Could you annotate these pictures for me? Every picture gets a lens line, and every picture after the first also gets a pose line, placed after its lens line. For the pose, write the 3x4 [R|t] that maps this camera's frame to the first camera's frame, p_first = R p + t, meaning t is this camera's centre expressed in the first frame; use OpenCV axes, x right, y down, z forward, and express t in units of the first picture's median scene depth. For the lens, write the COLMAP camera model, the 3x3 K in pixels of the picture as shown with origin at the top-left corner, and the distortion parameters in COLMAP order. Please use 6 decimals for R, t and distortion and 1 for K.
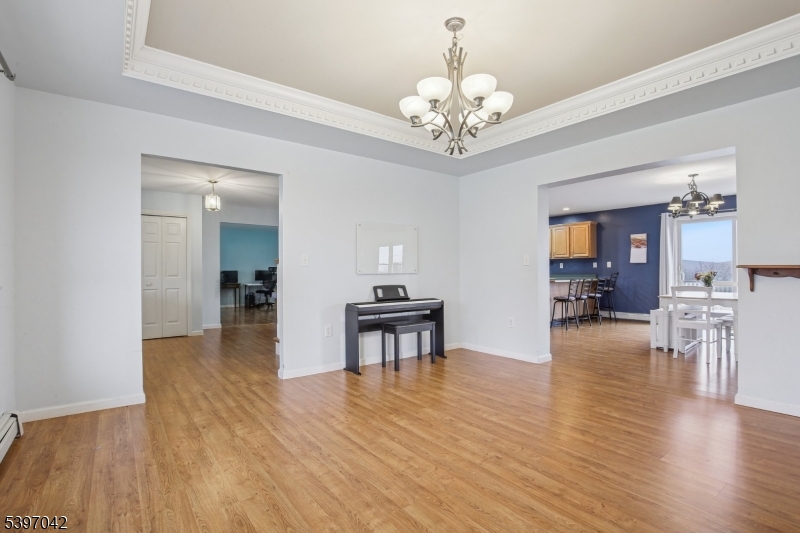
lens RADIAL K [[375.3, 0, 393.0], [0, 375.3, 269.4], [0, 0, 1]] dist [-0.016796, 0.000039]
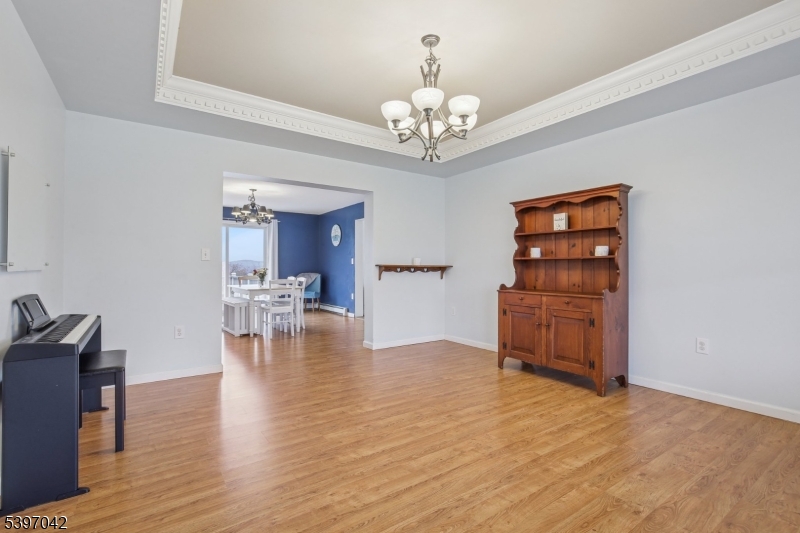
lens RADIAL K [[375.3, 0, 397.0], [0, 375.3, 267.1], [0, 0, 1]] dist [-0.016796, 0.000039]
pose [[0.044668, 0.007230, 0.998976, -0.819804], [-0.007986, 0.999944, -0.006879, 0.012174], [-0.998970, -0.007671, 0.044723, 0.935883]]
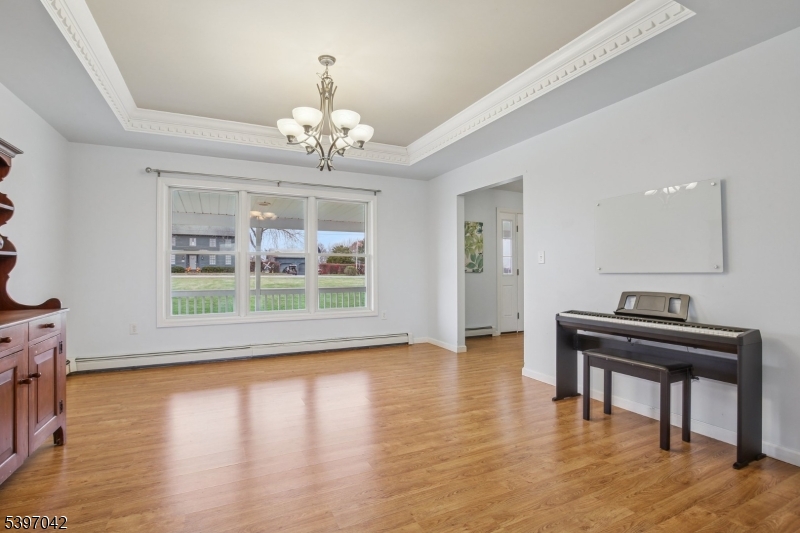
lens RADIAL K [[375.3, 0, 402.0], [0, 375.3, 267.0], [0, 0, 1]] dist [-0.016796, 0.000039]
pose [[-0.188046, -0.008034, -0.982127, 1.147700], [0.007858, 0.999922, -0.009684, 0.007972], [0.982129, -0.009539, -0.187968, 1.298305]]
